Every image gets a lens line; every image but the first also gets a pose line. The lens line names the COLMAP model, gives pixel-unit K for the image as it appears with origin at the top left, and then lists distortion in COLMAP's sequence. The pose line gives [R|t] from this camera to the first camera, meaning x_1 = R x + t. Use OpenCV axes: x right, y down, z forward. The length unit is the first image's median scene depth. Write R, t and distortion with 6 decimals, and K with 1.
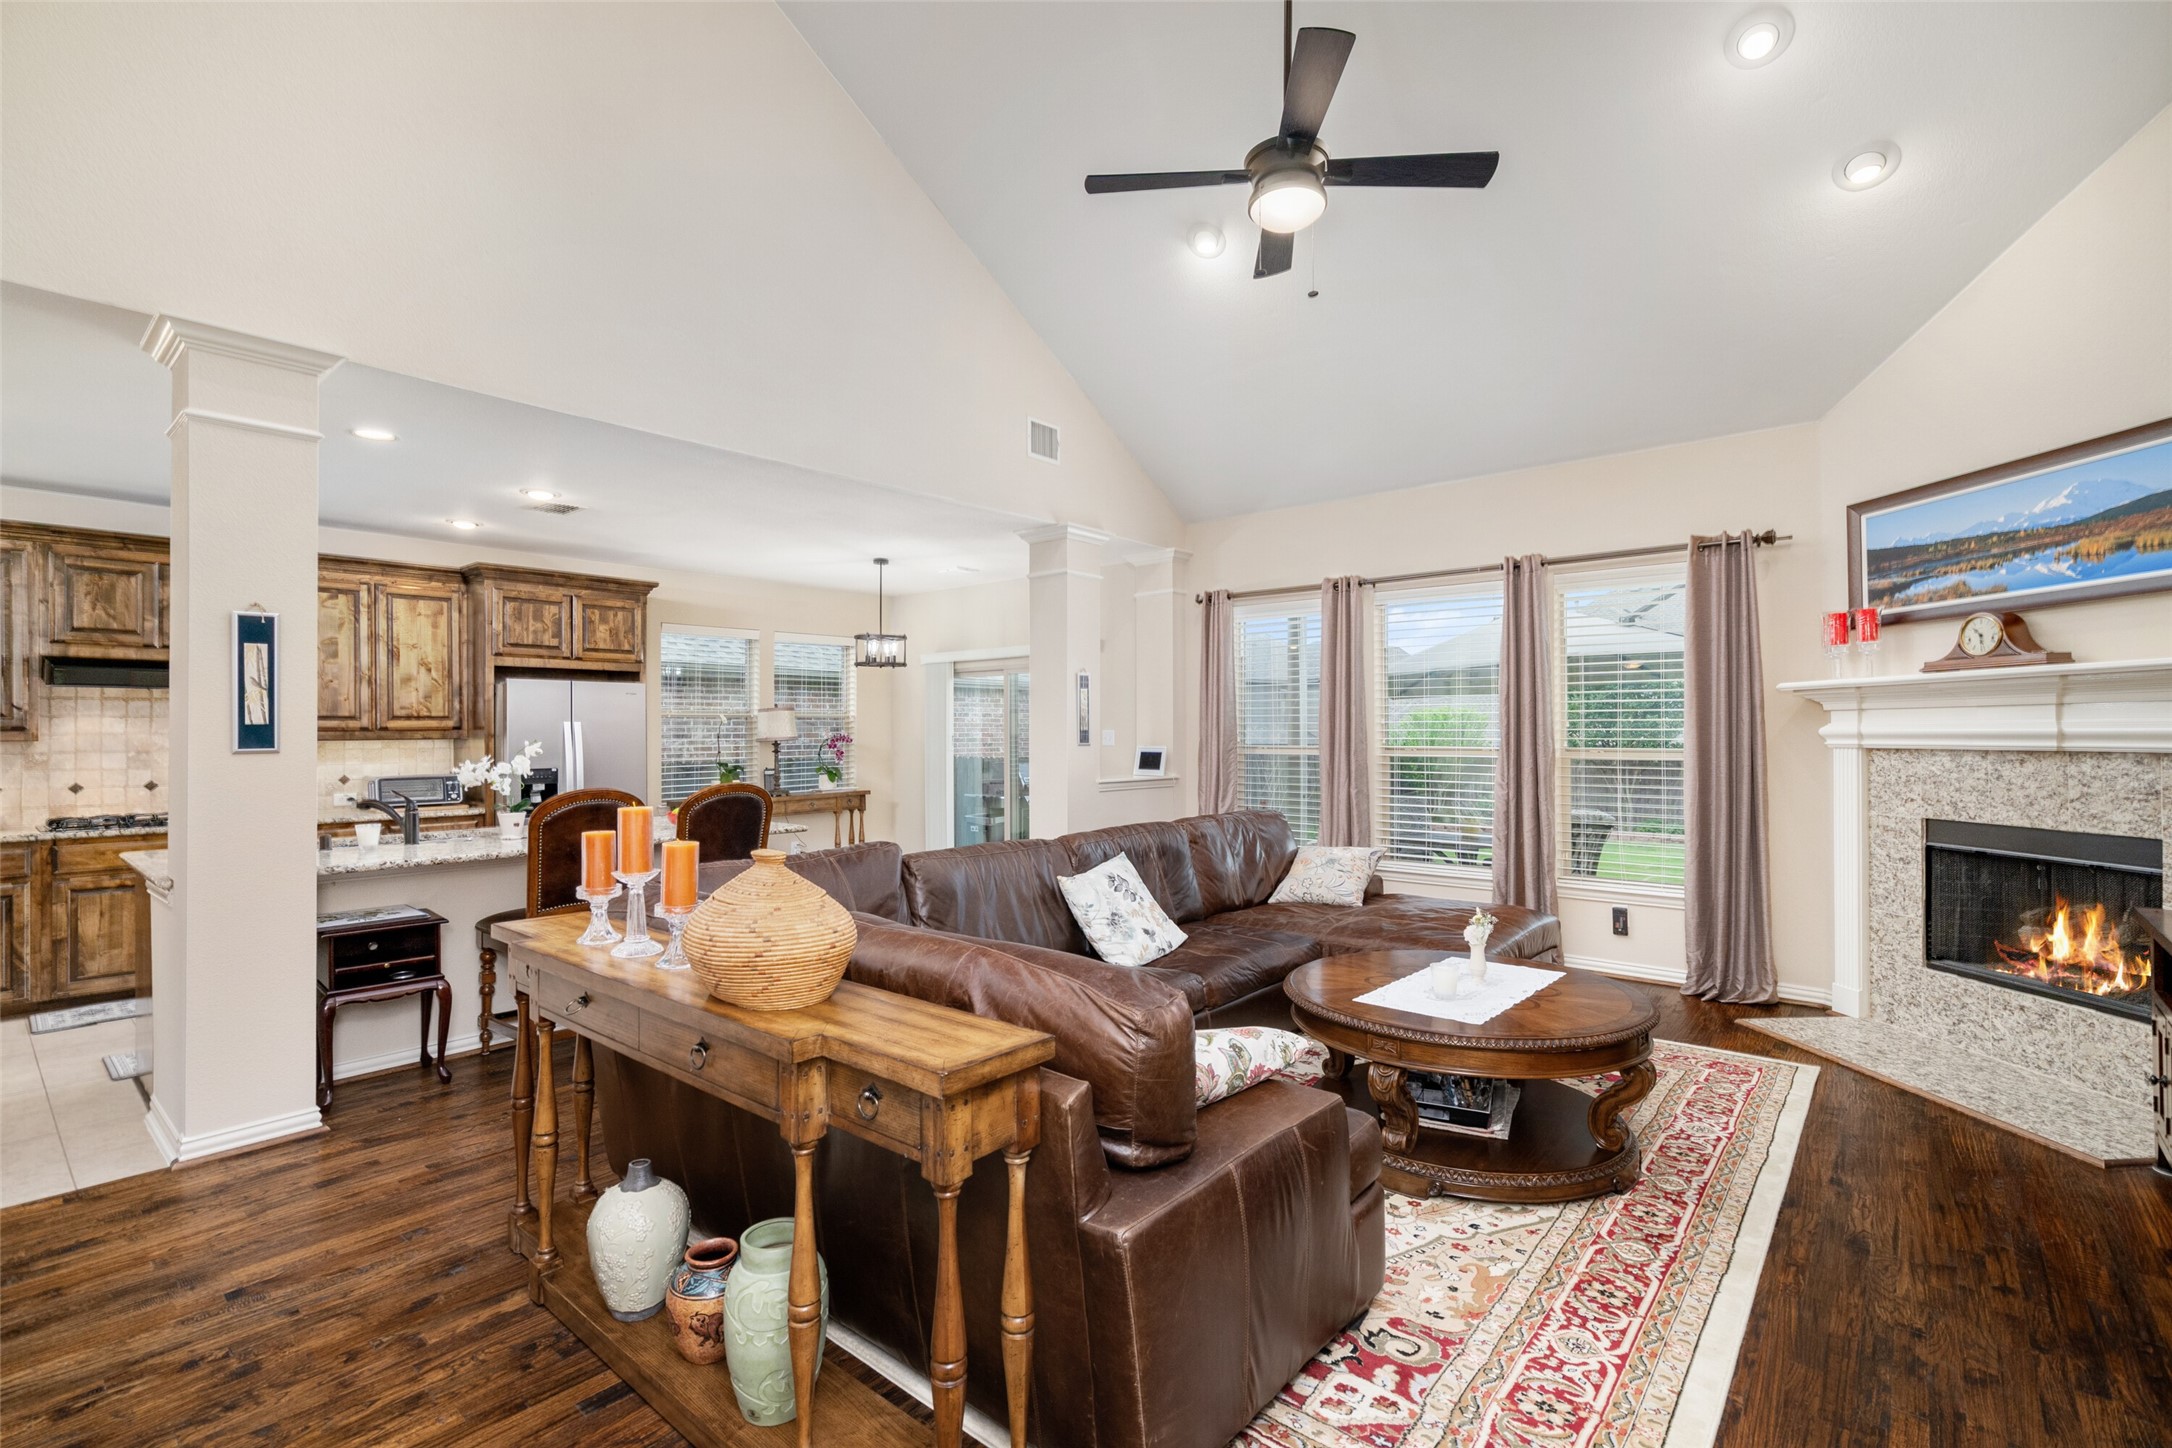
lens RADIAL K [[991.2, 0, 1084.3], [0, 991.2, 729.3], [0, 0, 1]] dist [-0.002060, 0.000804]
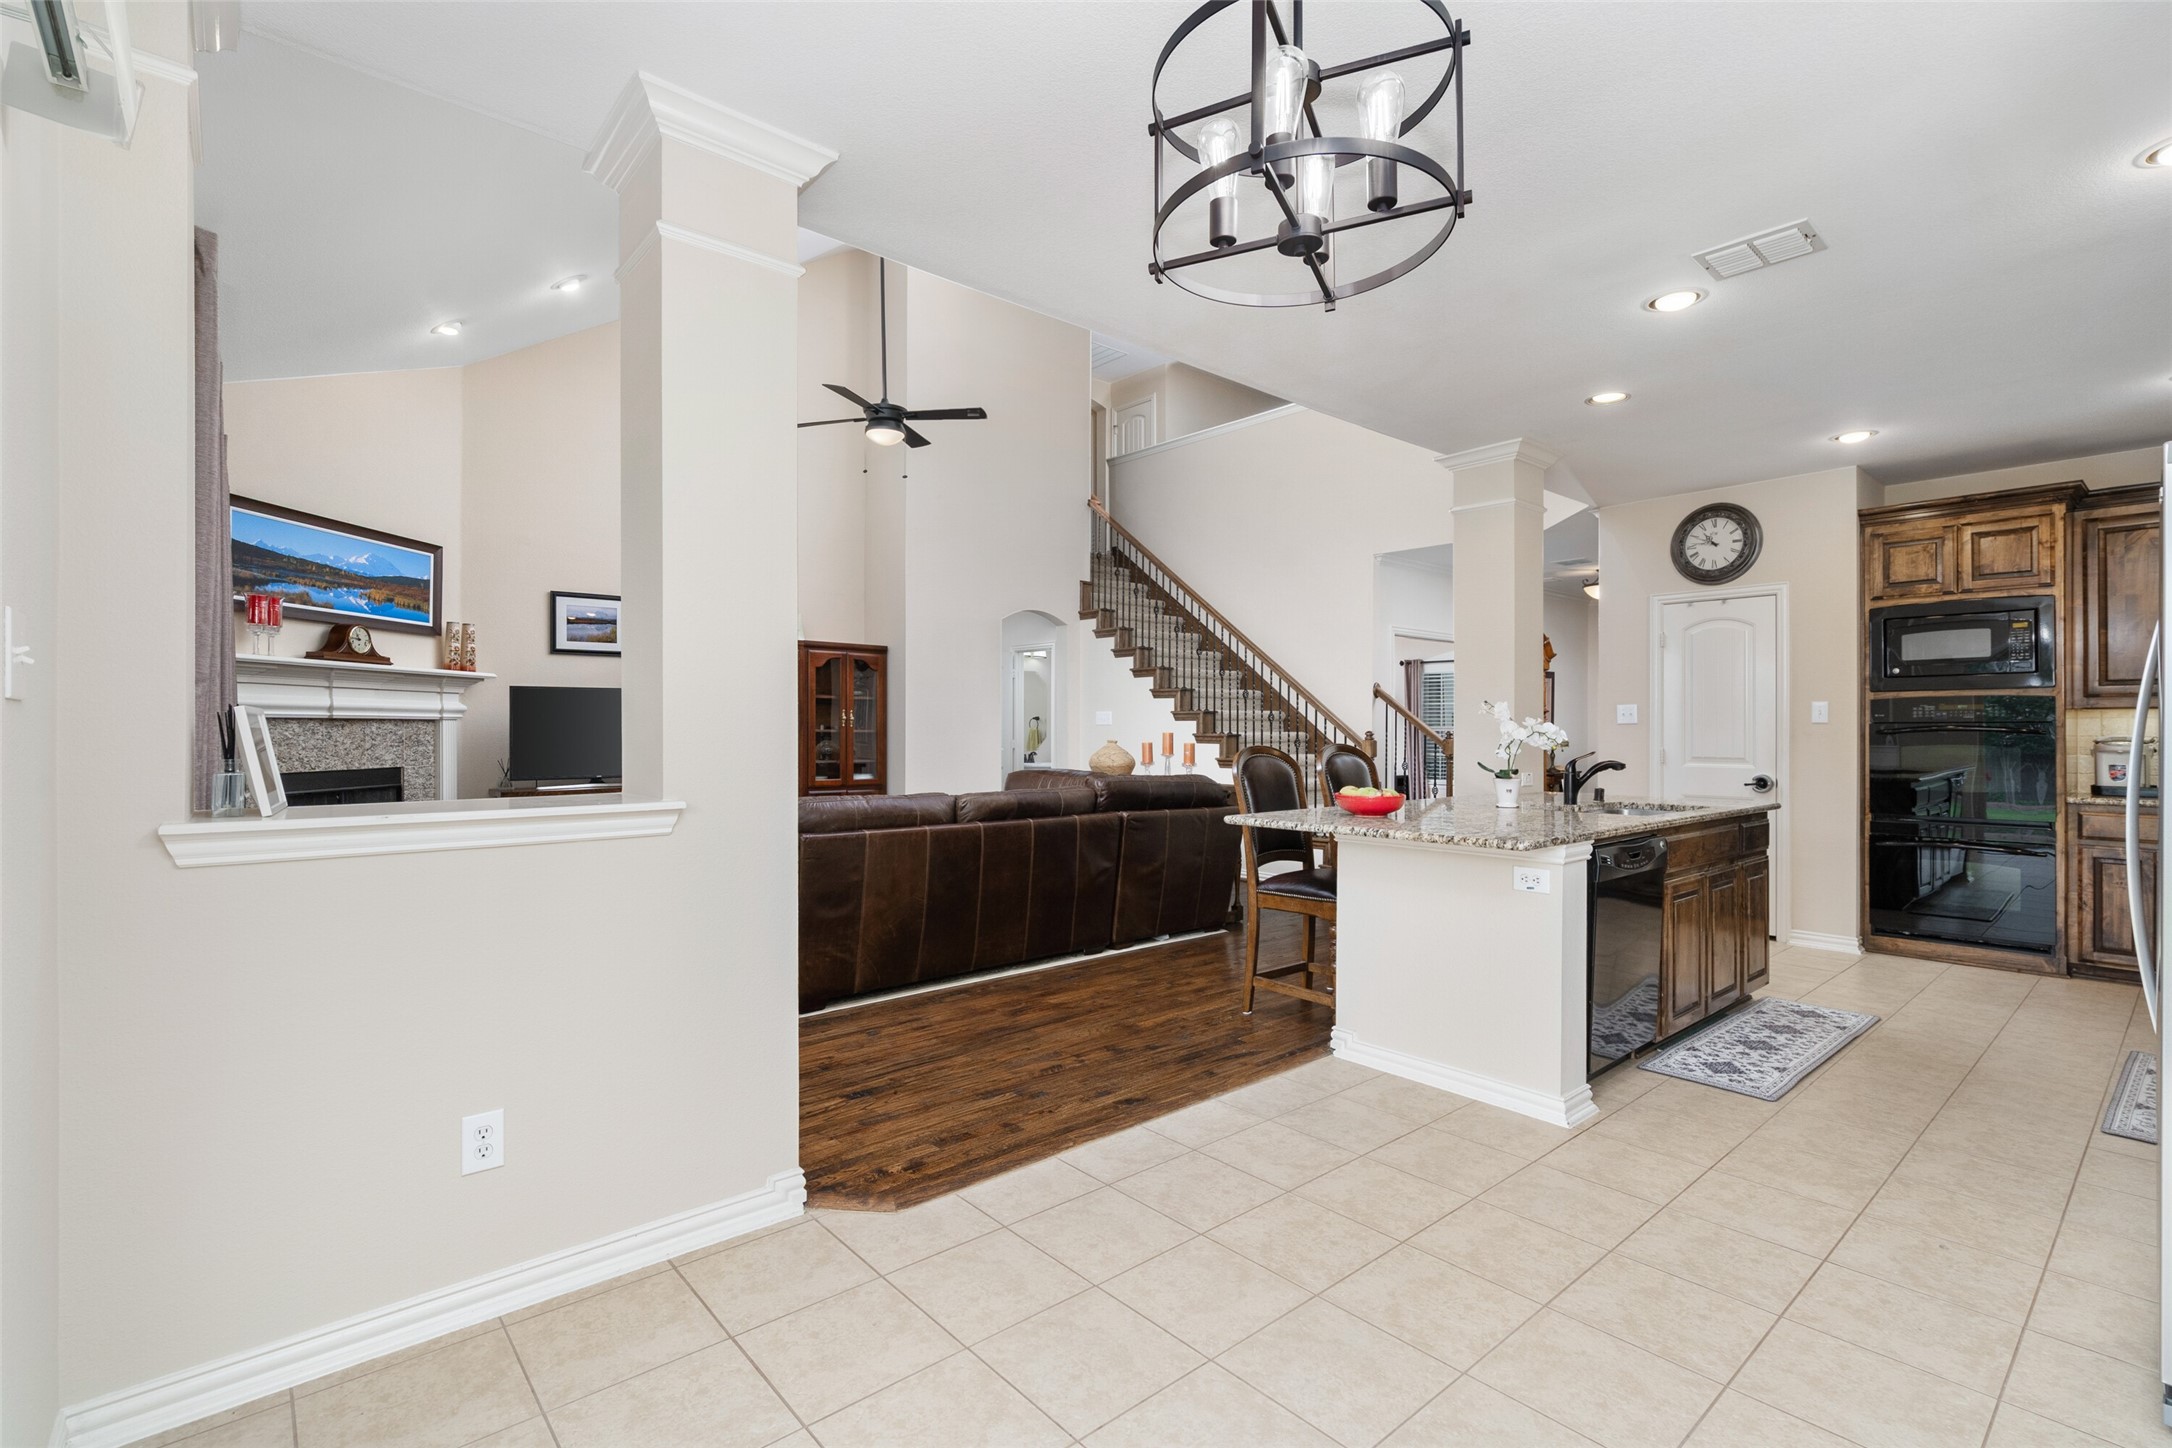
lens RADIAL K [[991.2, 0, 1103.1], [0, 991.2, 728.6], [0, 0, 1]] dist [-0.002060, 0.000804]
pose [[-0.989643, 0.003590, 0.143504, -0.296949], [0.002715, 0.999977, -0.006291, 0.036752], [-0.143523, -0.005836, -0.989630, 1.748029]]
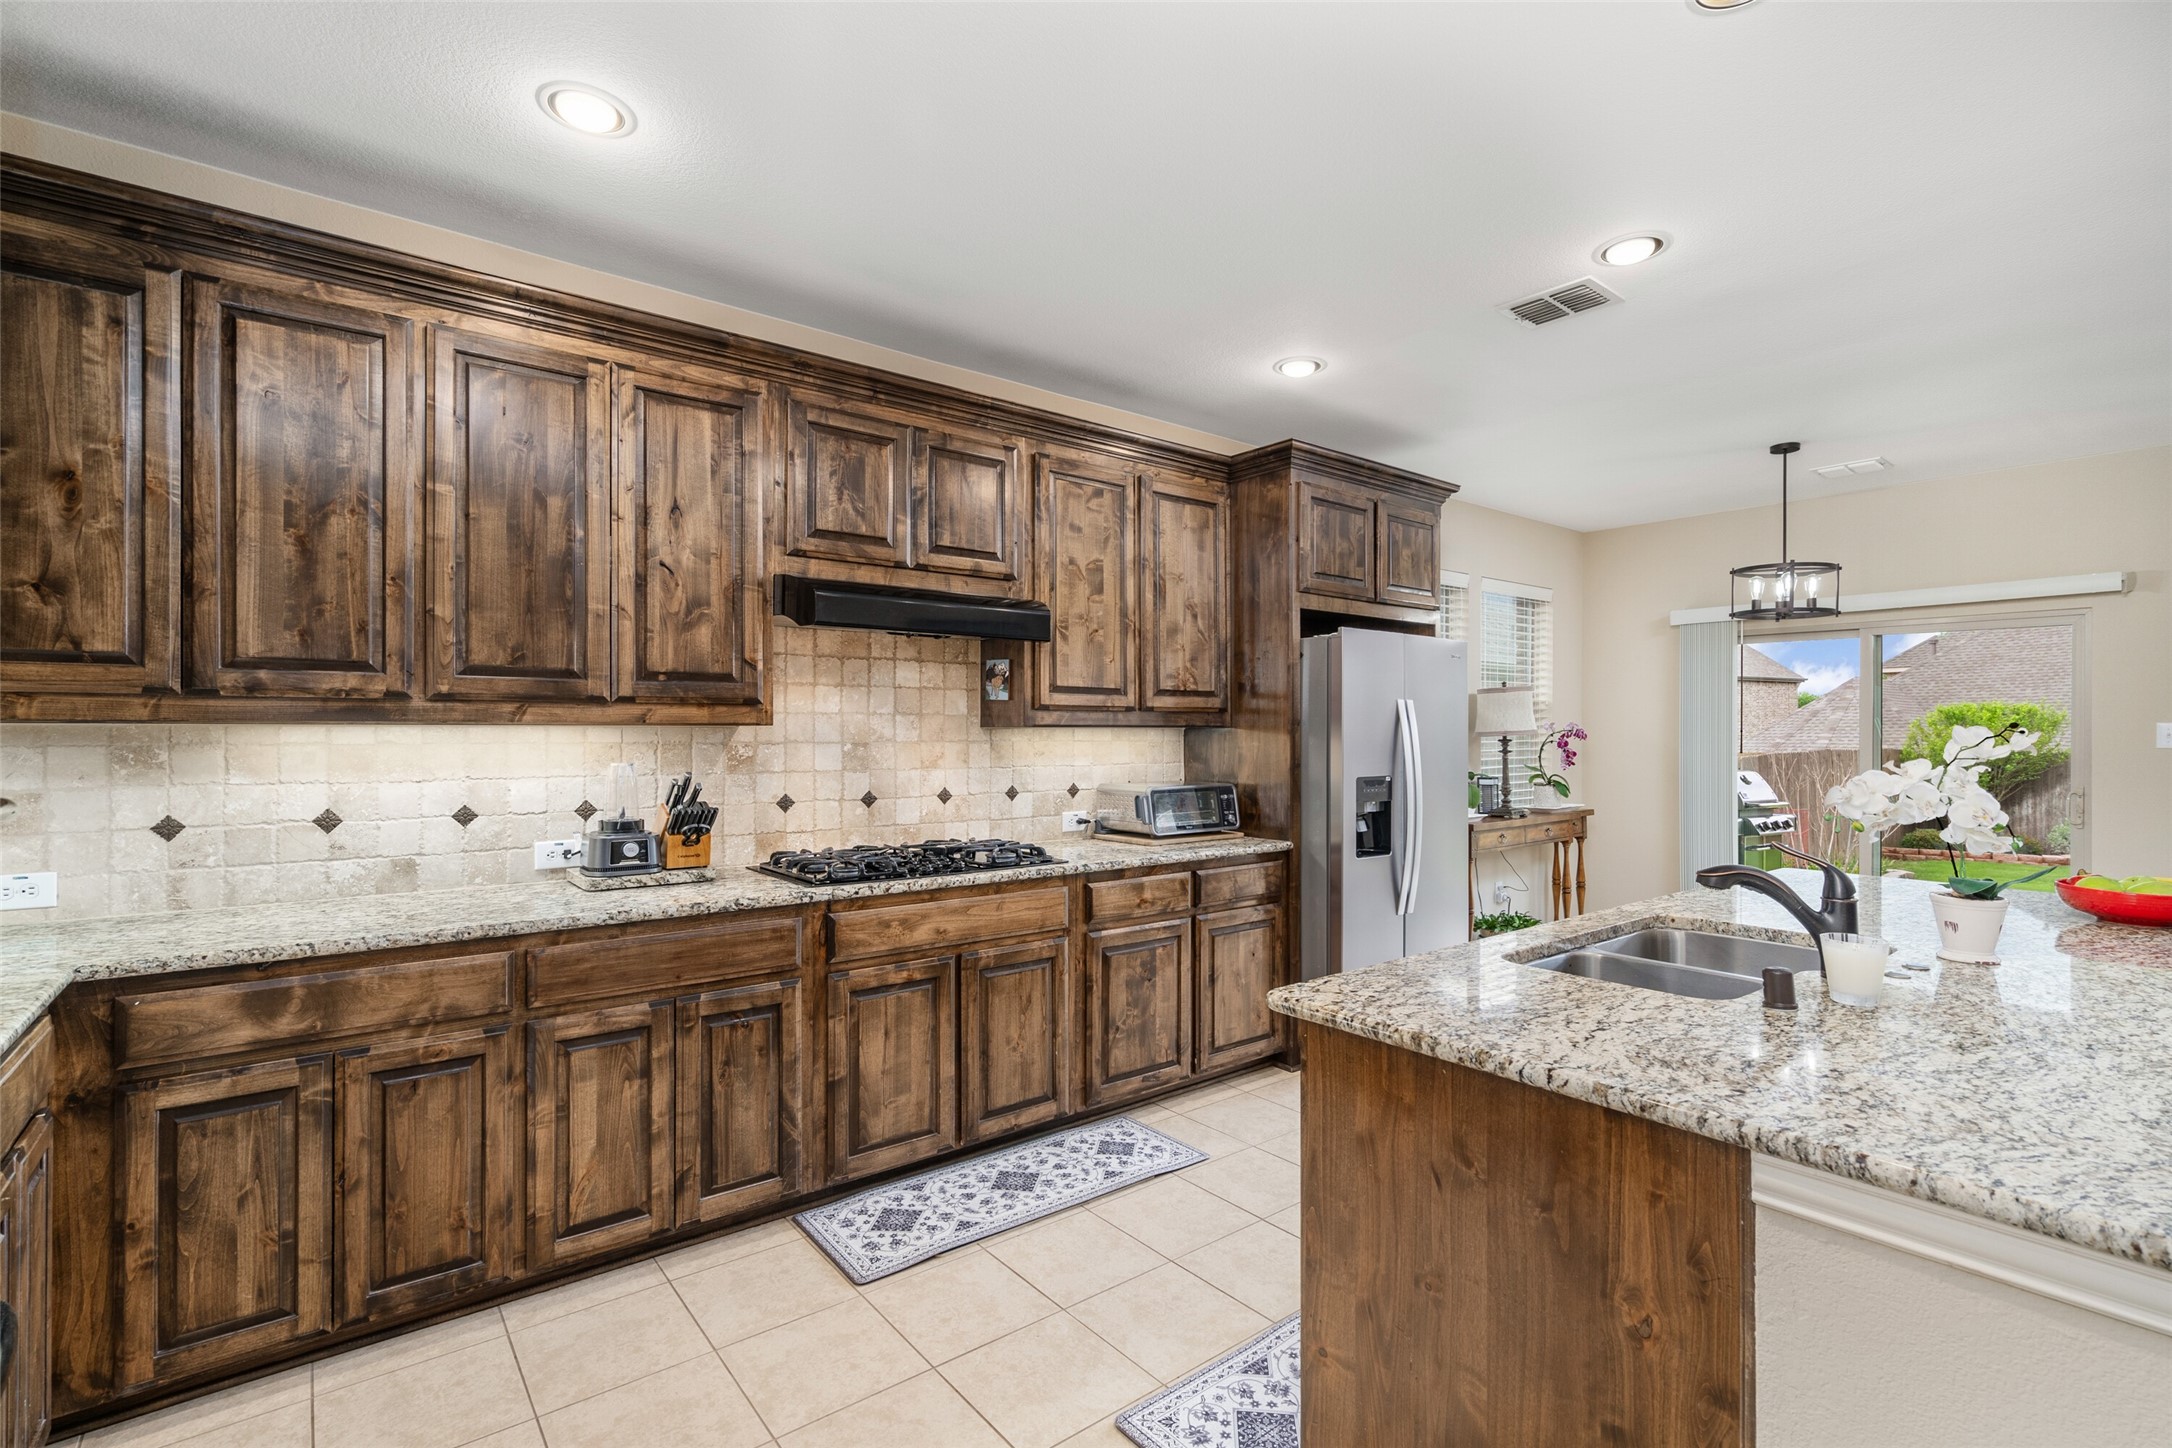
lens RADIAL K [[991.2, 0, 1074.6], [0, 991.2, 727.9], [0, 0, 1]] dist [-0.002060, 0.000804]
pose [[0.980480, 0.007362, -0.196478, -0.764502], [-0.007240, 0.999973, 0.001337, 0.012304], [0.196483, 0.000111, 0.980507, 0.462150]]
